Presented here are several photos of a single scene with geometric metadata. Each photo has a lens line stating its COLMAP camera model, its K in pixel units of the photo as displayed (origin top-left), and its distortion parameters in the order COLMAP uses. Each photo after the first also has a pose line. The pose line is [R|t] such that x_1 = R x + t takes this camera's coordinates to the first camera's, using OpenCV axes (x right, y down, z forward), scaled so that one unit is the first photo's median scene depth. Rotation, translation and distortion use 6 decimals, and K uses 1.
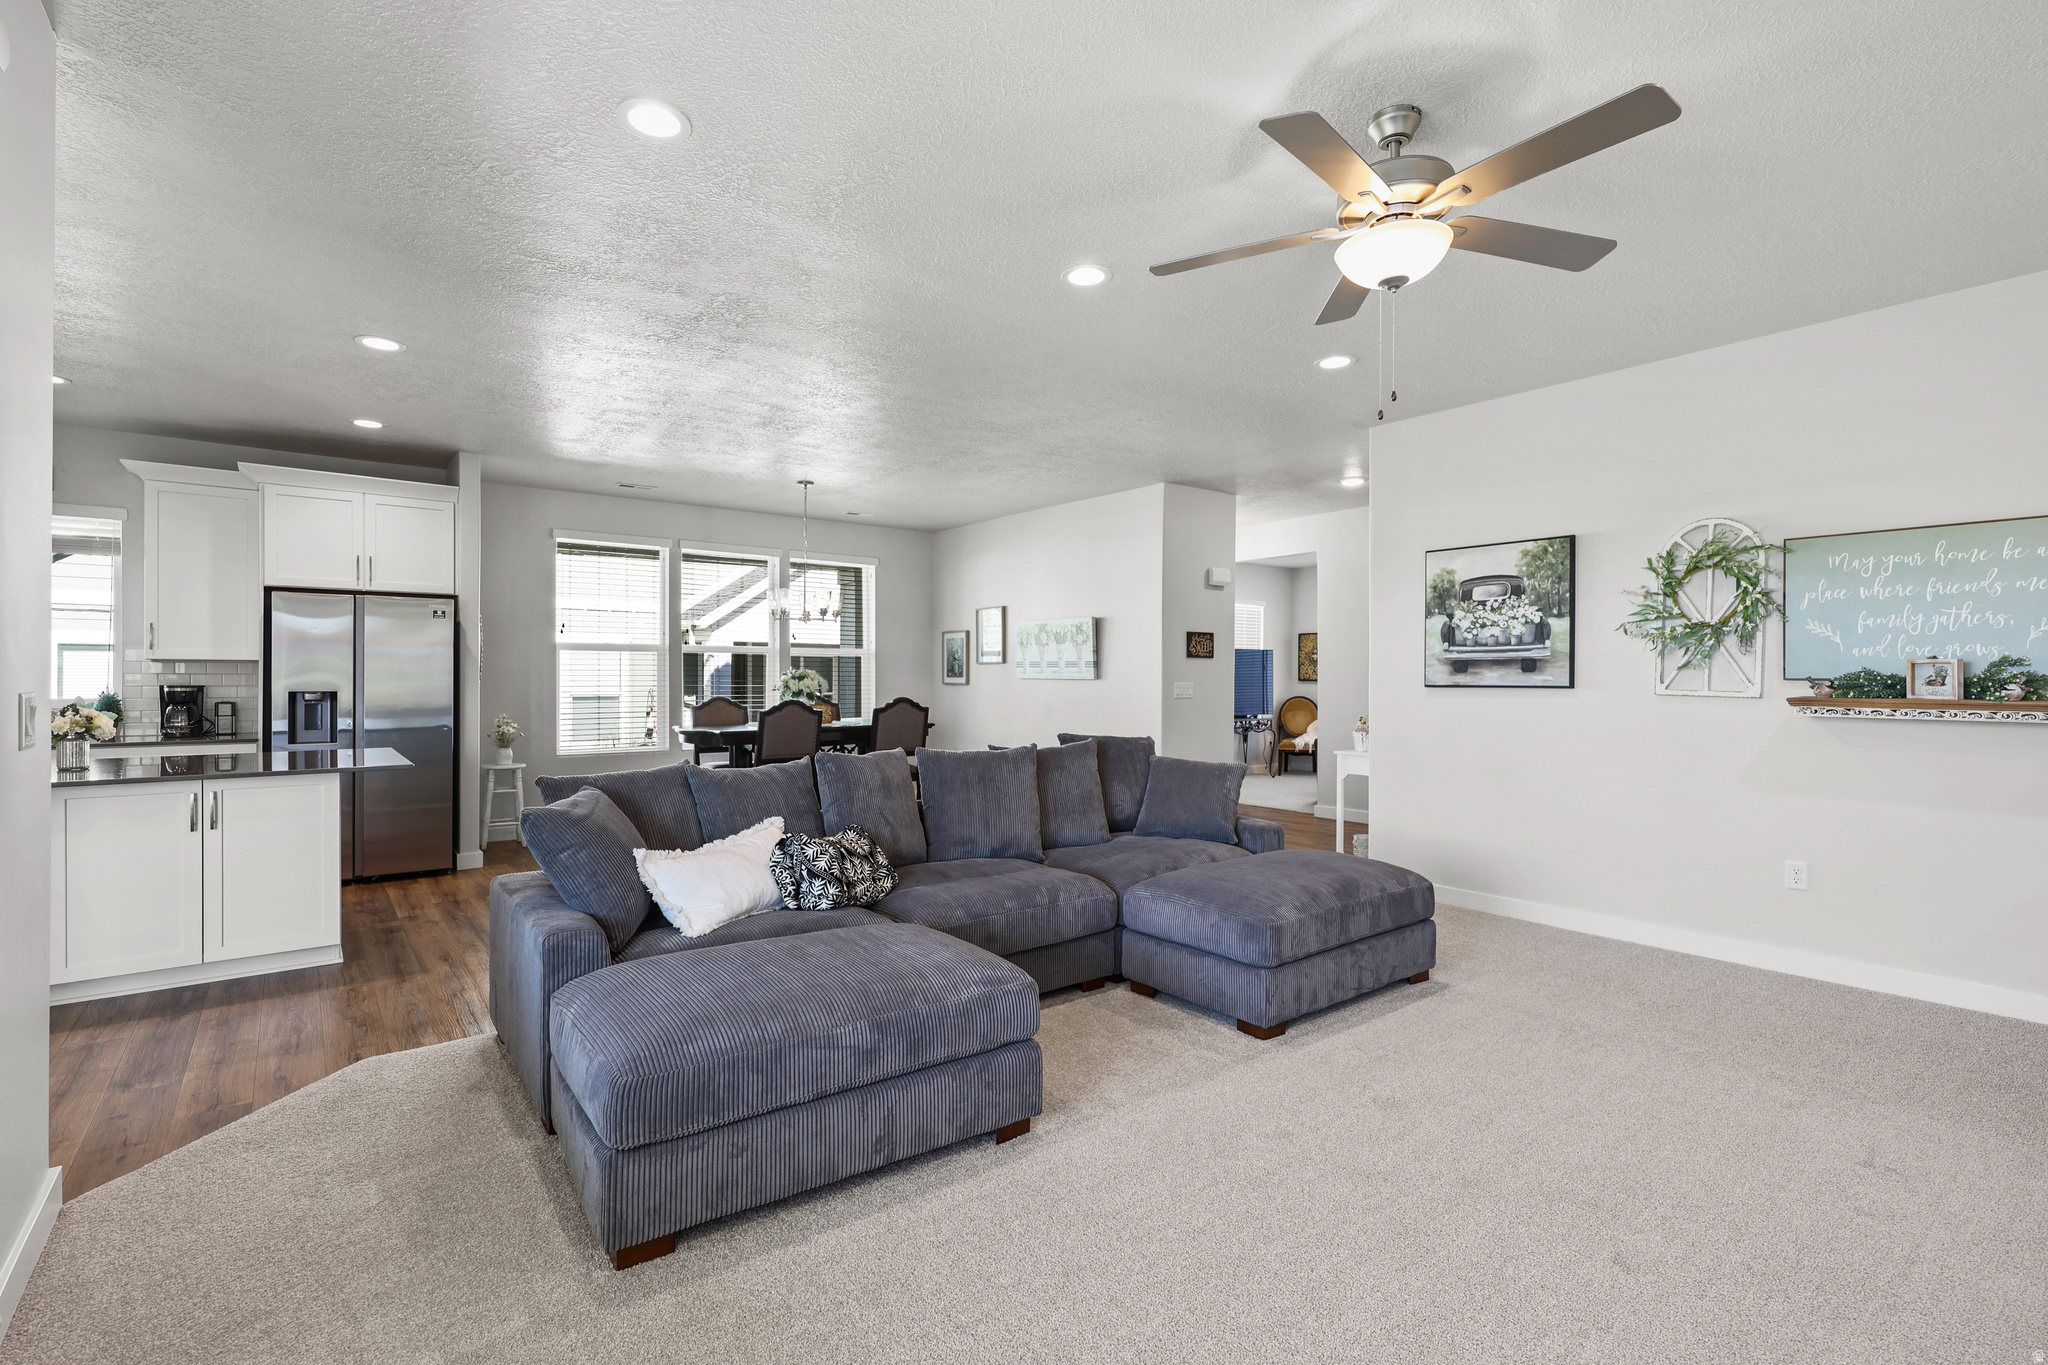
lens RADIAL K [[926.1, 0, 1006.4], [0, 926.1, 681.0], [0, 0, 1]] dist [0.001298, 0.000173]
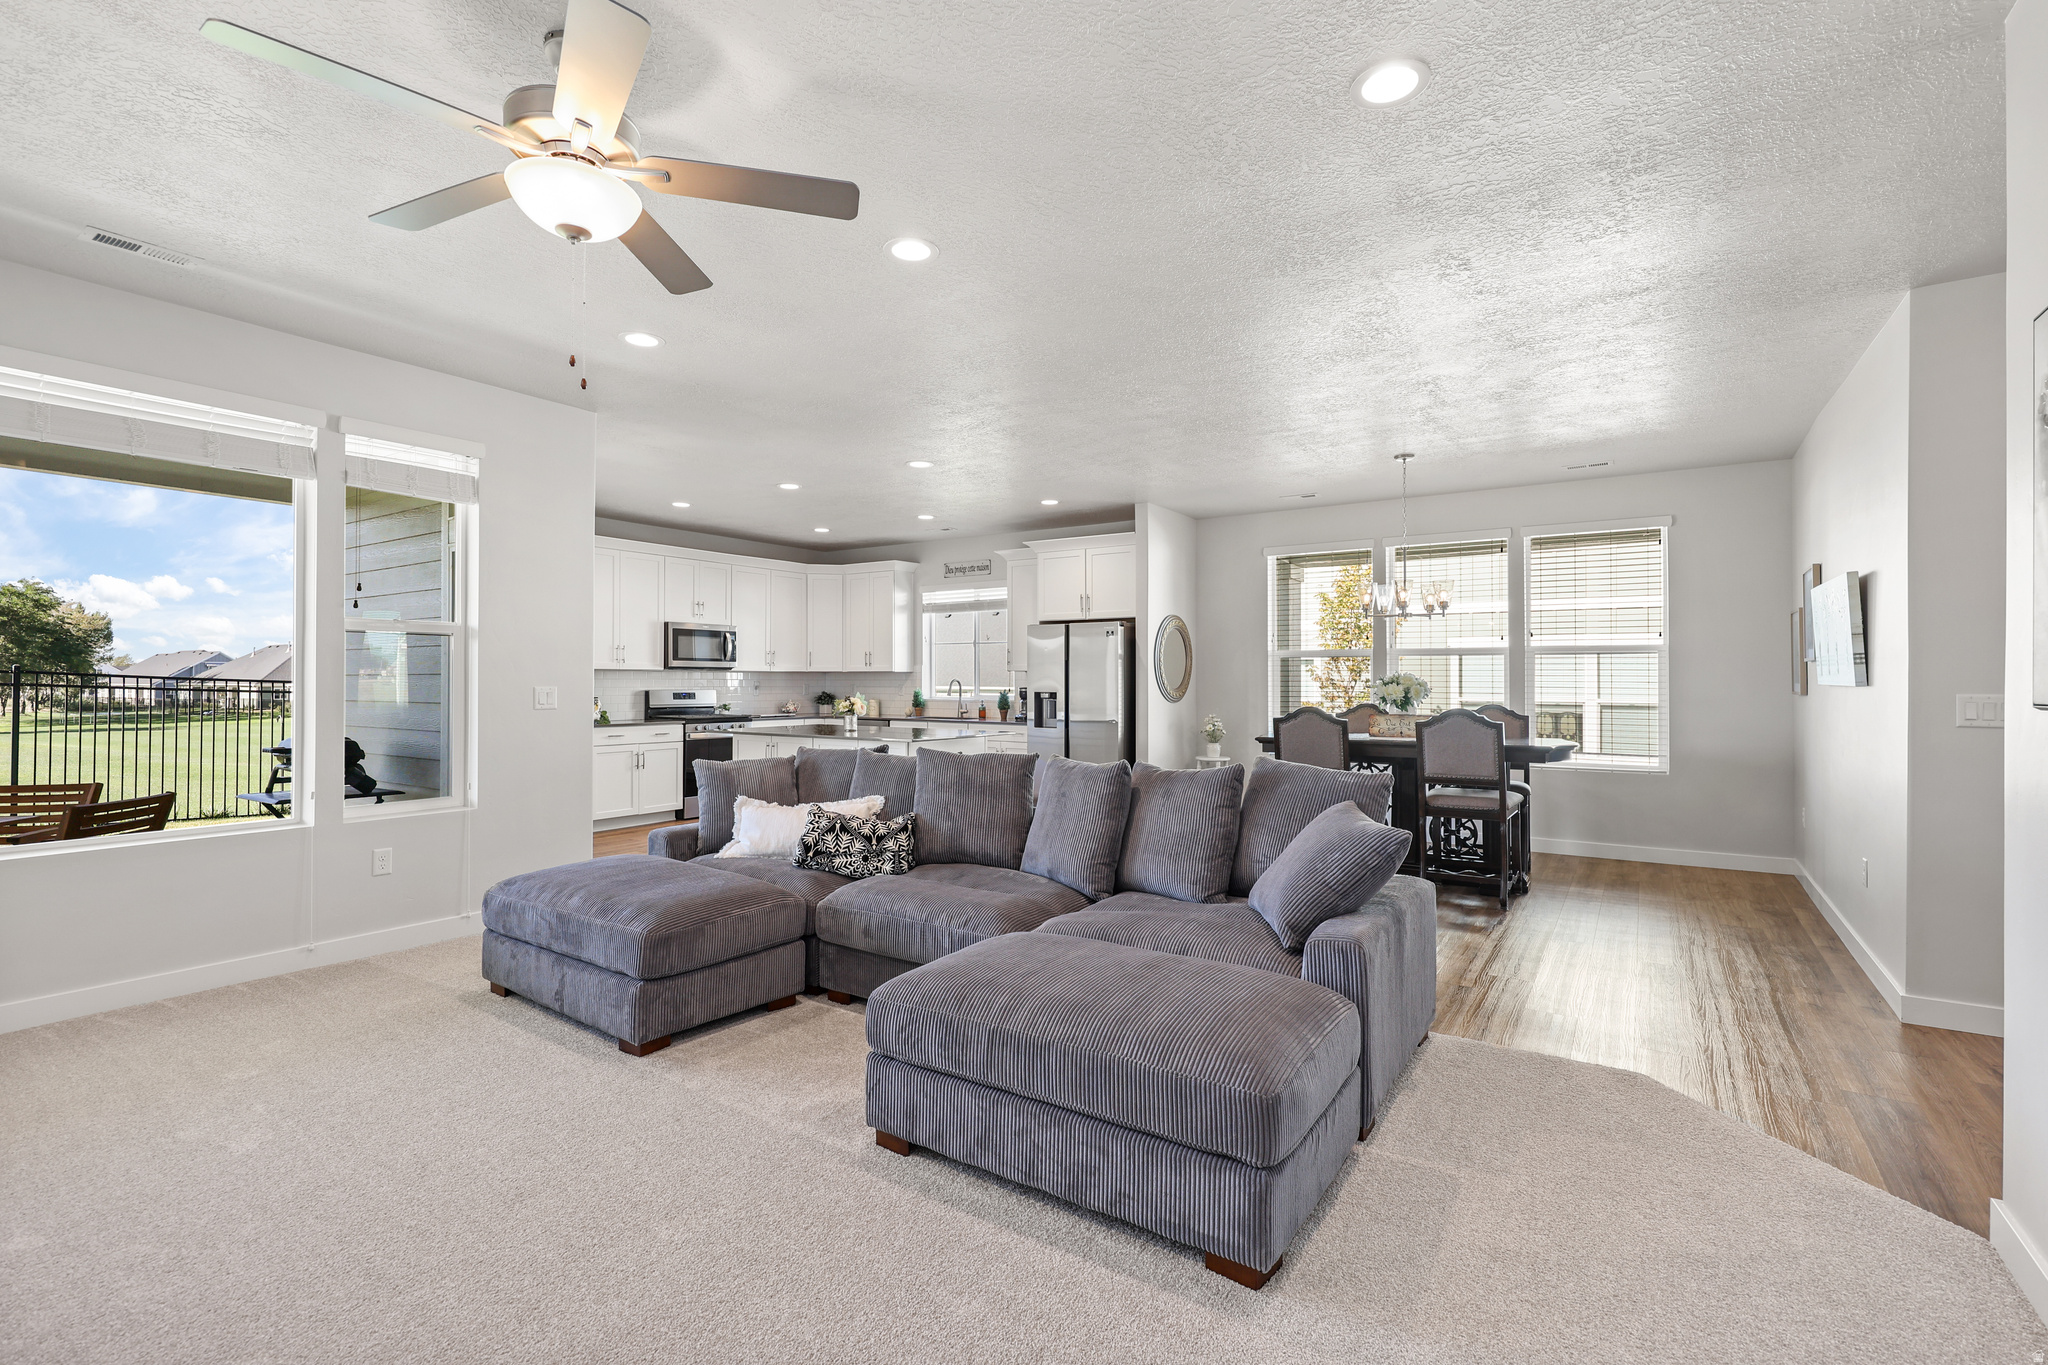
lens RADIAL K [[926.1, 0, 1024.3], [0, 926.1, 677.9], [0, 0, 1]] dist [0.001298, 0.000173]
pose [[0.321367, -0.004979, -0.946941, 0.660814], [-0.004431, 0.999967, -0.006761, -0.001276], [0.946944, 0.006369, 0.321335, 0.536542]]
